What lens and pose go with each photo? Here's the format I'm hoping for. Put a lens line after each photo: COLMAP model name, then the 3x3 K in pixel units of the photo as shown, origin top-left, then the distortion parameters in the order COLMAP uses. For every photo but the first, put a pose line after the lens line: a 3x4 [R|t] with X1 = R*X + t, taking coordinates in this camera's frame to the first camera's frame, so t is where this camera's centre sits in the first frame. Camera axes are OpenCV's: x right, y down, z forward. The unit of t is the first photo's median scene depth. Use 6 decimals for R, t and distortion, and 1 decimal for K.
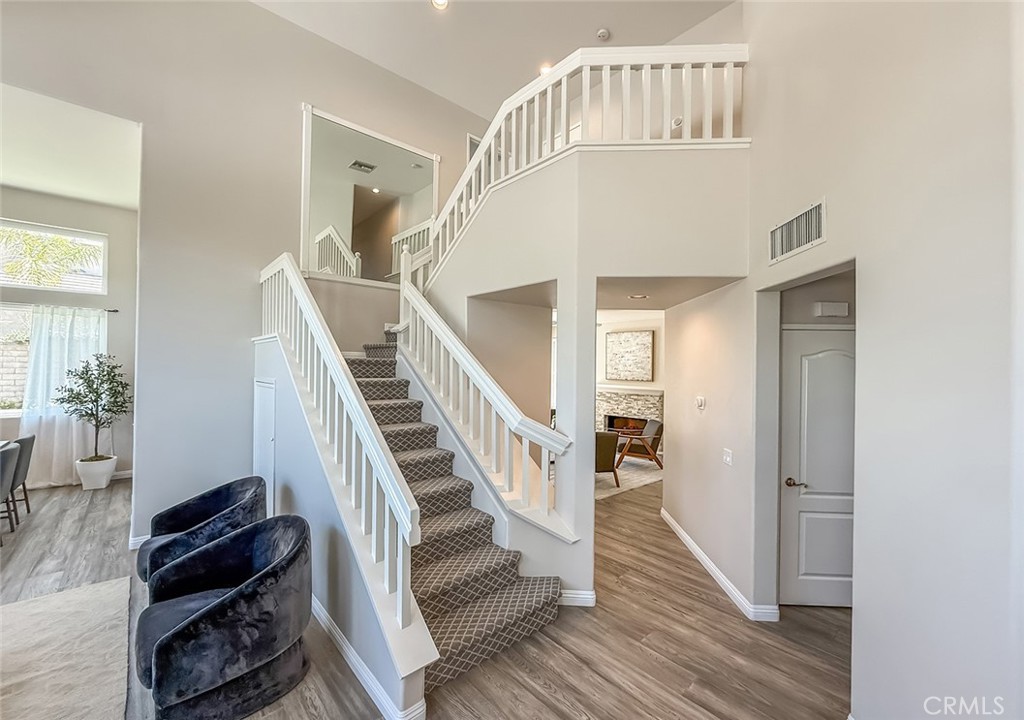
lens RADIAL K [[414.7, 0, 507.5], [0, 414.7, 363.8], [0, 0, 1]] dist [-0.002373, -0.000241]
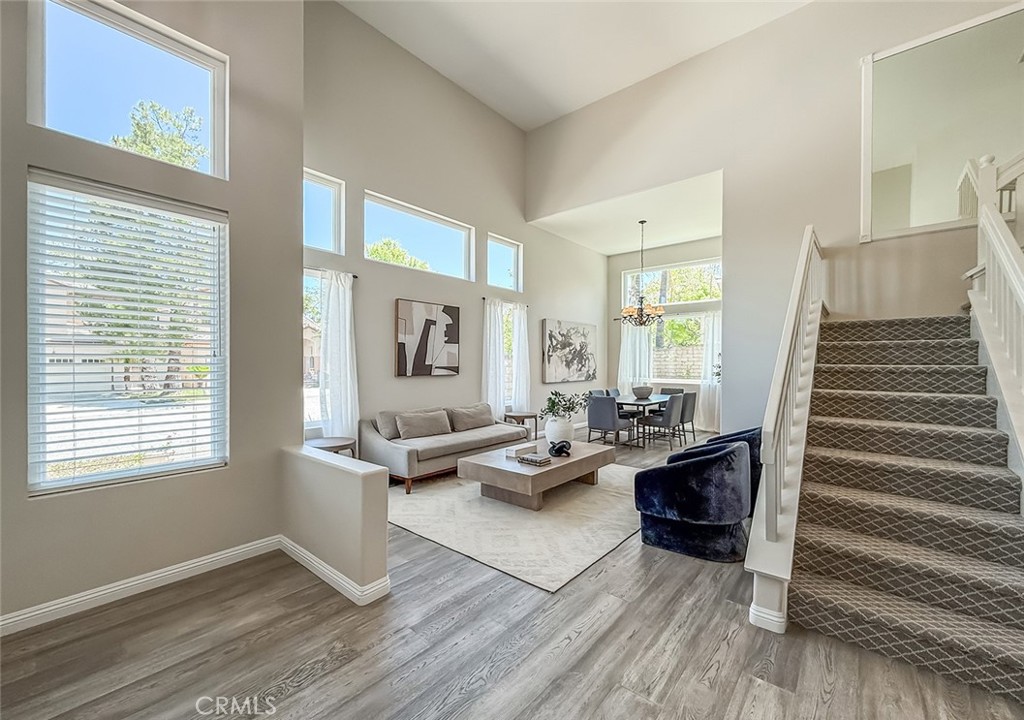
lens RADIAL K [[414.7, 0, 507.5], [0, 414.7, 363.8], [0, 0, 1]] dist [-0.002373, -0.000241]
pose [[0.135296, -0.009370, -0.990761, 0.342549], [0.002233, 0.999956, -0.009152, 0.079150], [0.990803, -0.000975, 0.135311, 0.072407]]
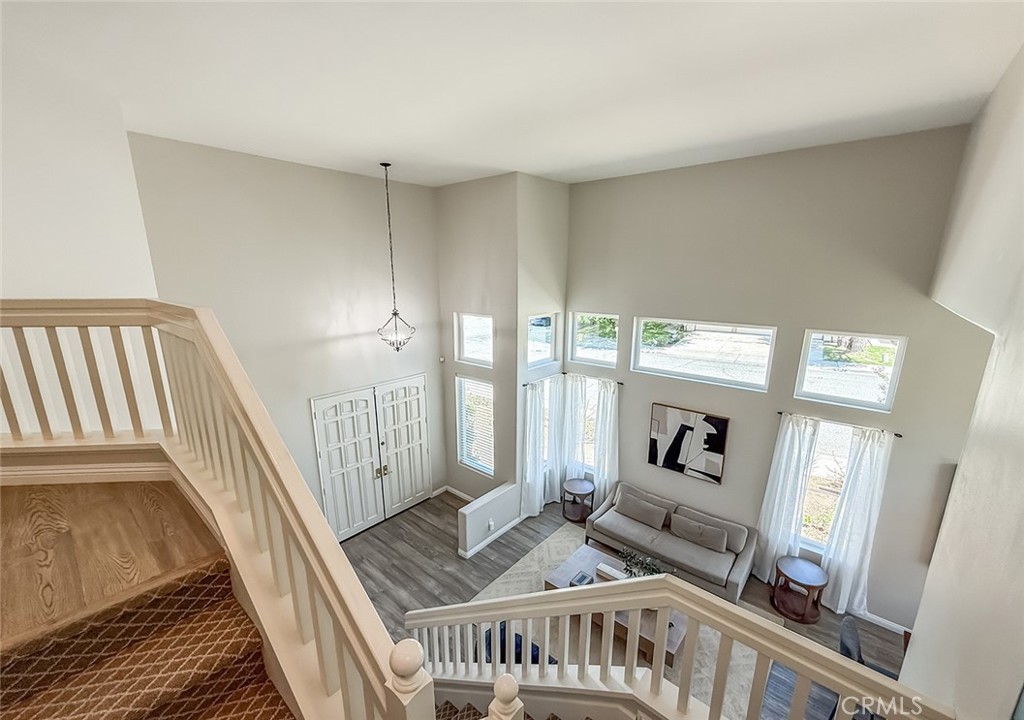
lens RADIAL K [[407.6, 0, 513.0], [0, 407.6, 366.9], [0, 0, 1]] dist [-0.001633, -0.000152]
pose [[-0.989685, 0.018546, -0.142056, -0.209950], [-0.013999, 0.974320, 0.224731, -0.558477], [0.142576, 0.224402, -0.964010, 1.192106]]
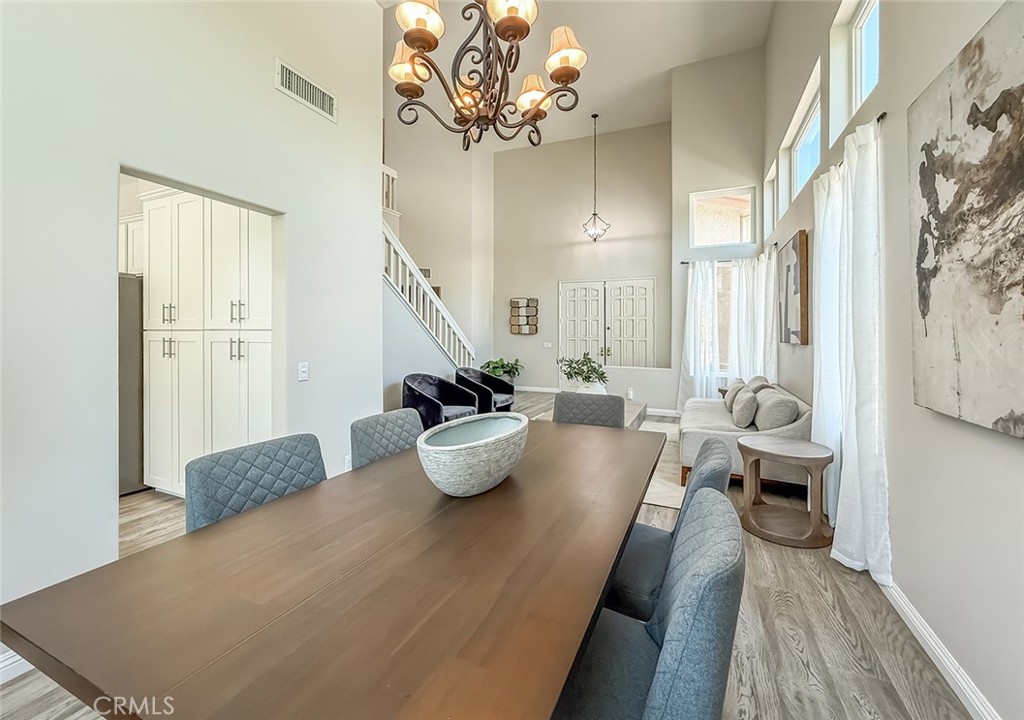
lens RADIAL K [[423.9, 0, 510.4], [0, 423.9, 334.7], [0, 0, 1]] dist [-0.001786, -0.000355]
pose [[-0.417505, -0.023741, 0.908364, -1.595596], [-0.013536, 0.999710, 0.019907, 0.078499], [-0.908574, -0.003984, -0.417706, 0.974506]]
